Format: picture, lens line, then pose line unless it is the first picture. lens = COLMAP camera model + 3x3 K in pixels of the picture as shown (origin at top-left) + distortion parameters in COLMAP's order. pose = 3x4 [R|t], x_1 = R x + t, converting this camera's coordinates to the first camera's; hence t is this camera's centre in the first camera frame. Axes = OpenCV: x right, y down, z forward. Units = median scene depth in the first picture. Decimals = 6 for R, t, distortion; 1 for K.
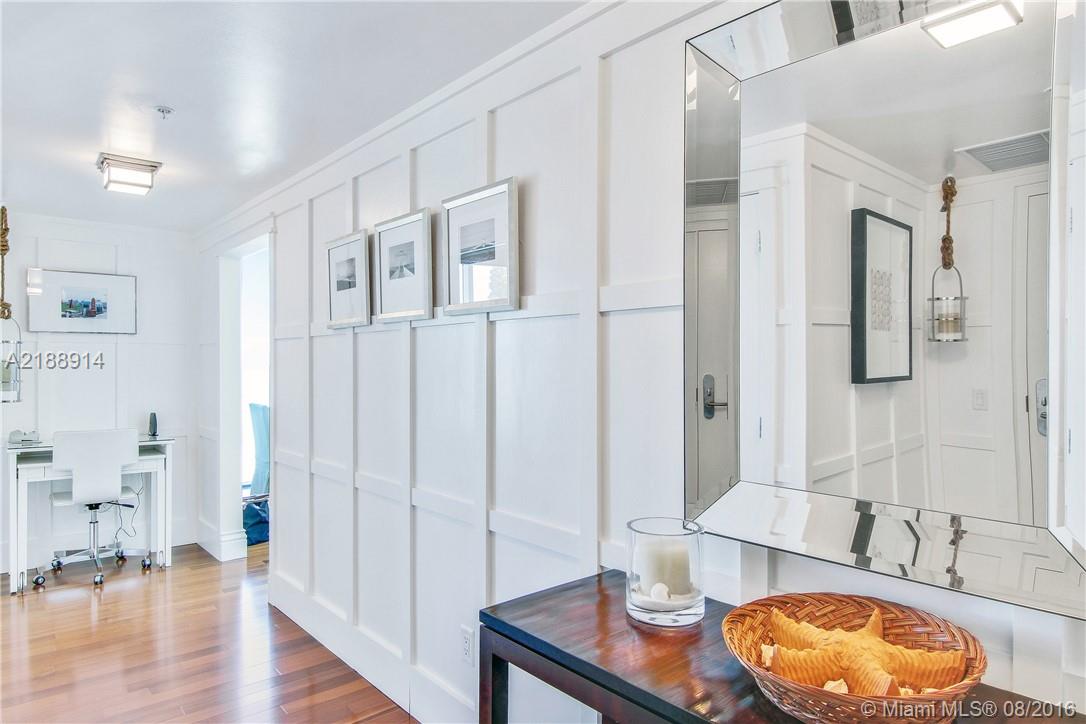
lens RADIAL K [[732.9, 0, 601.9], [0, 732.9, 363.9], [0, 0, 1]] dist [-0.001951, -0.004297]
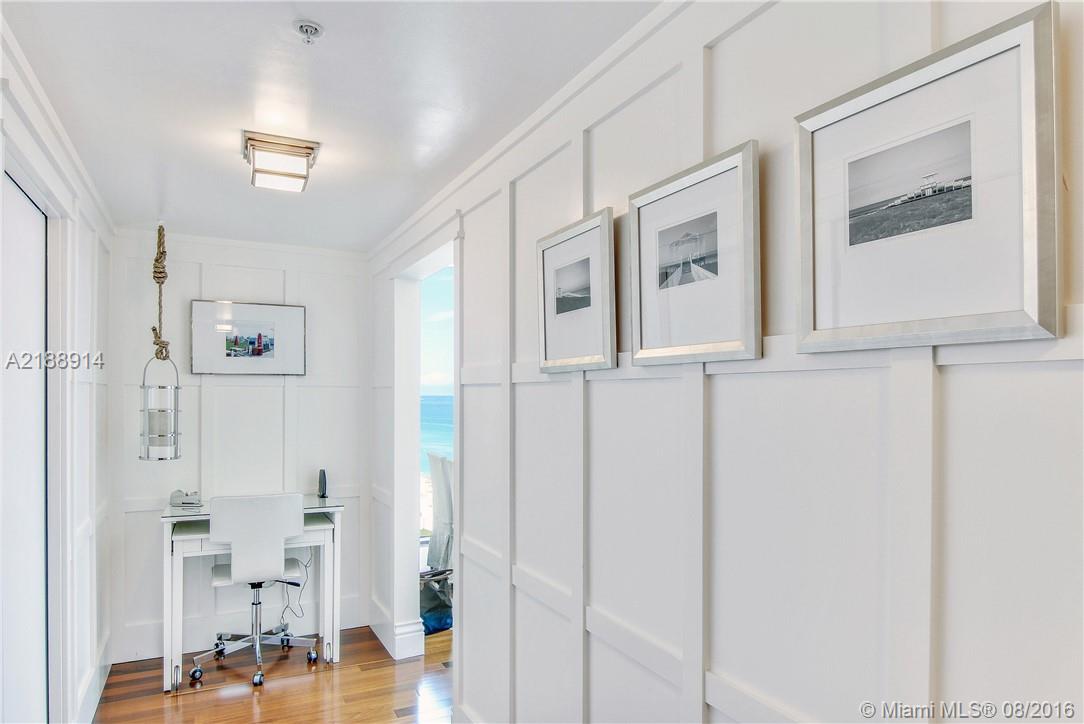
lens RADIAL K [[763.0, 0, 543.3], [0, 763.0, 400.8], [0, 0, 1]] dist [-0.006641, -0.001247]
pose [[0.956536, 0.006815, -0.291534, -0.142444], [-0.004911, 0.999962, 0.007262, -0.022914], [0.291572, -0.005514, 0.956533, 0.288703]]
